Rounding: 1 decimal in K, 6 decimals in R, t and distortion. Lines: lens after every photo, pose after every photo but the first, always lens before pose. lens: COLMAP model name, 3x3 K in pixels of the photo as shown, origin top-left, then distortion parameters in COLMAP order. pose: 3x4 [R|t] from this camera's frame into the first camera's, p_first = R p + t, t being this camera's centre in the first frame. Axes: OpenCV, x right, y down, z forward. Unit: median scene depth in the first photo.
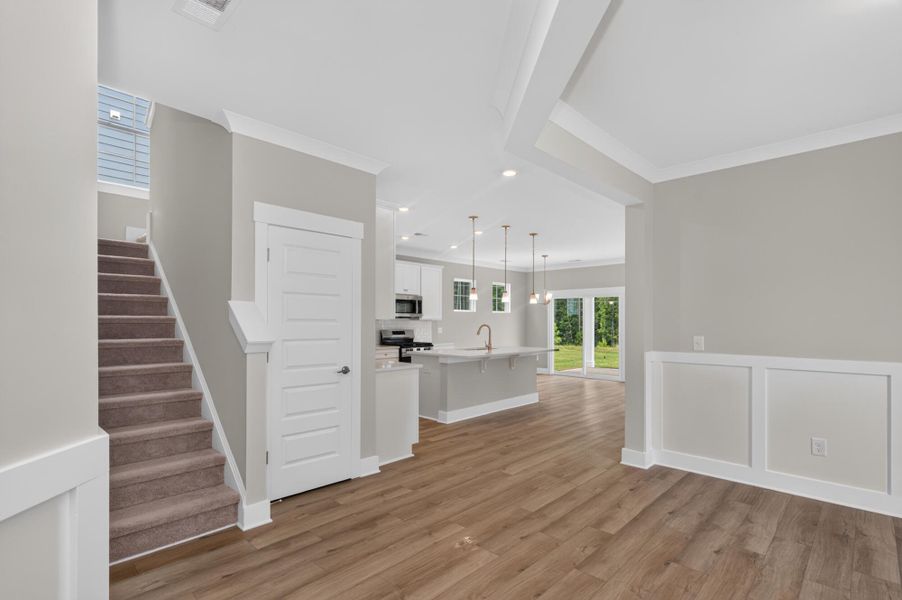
lens RADIAL K [[438.1, 0, 459.2], [0, 438.1, 324.8], [0, 0, 1]] dist [0.018270, -0.004696]
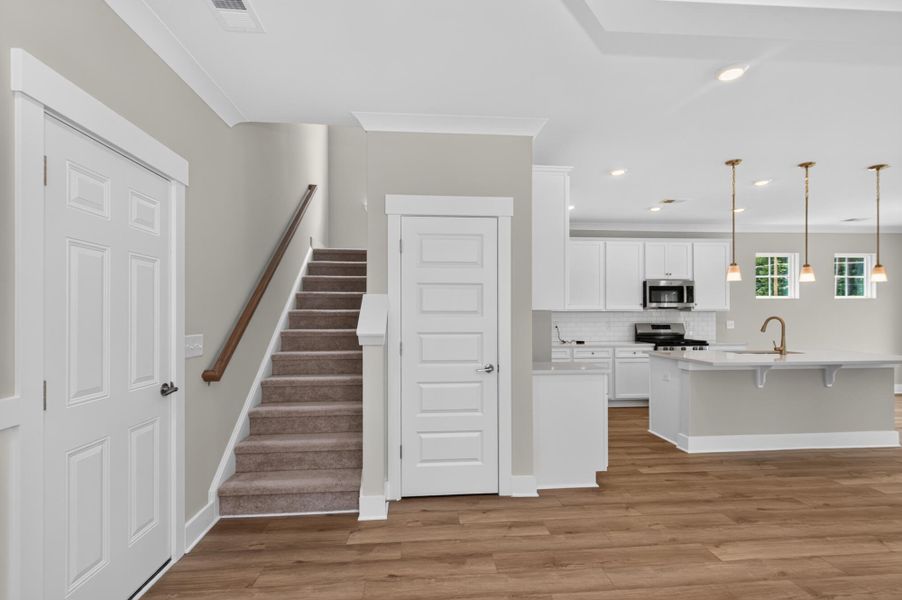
lens RADIAL K [[438.1, 0, 450.7], [0, 438.1, 314.3], [0, 0, 1]] dist [0.018270, -0.004696]
pose [[0.743848, -0.004345, -0.668335, 0.198982], [0.000350, 0.999981, -0.006112, -0.000462], [0.668349, 0.004312, 0.743835, 0.221083]]
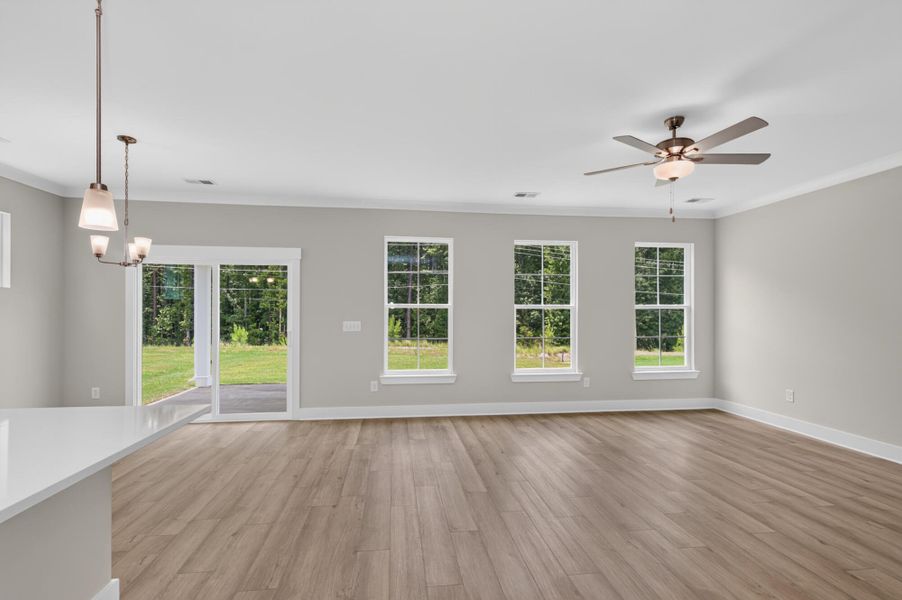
lens RADIAL K [[438.1, 0, 455.8], [0, 438.1, 311.2], [0, 0, 1]] dist [0.018270, -0.004696]
pose [[0.642703, 0.007082, 0.766083, 0.159049], [0.000379, 0.999954, -0.009561, -0.004112], [-0.766115, 0.006435, 0.642671, 0.999487]]
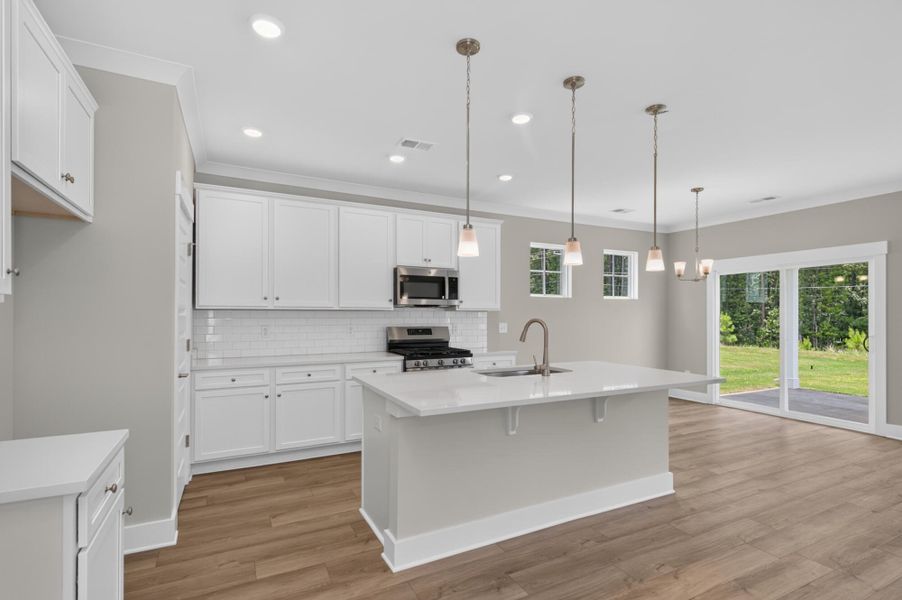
lens RADIAL K [[438.1, 0, 450.9], [0, 438.1, 312.8], [0, 0, 1]] dist [0.018270, -0.004696]
pose [[0.940604, -0.000665, -0.339504, 0.181752], [-0.002613, 0.999954, -0.009199, -0.003903], [0.339494, 0.009540, 0.940560, 0.753758]]
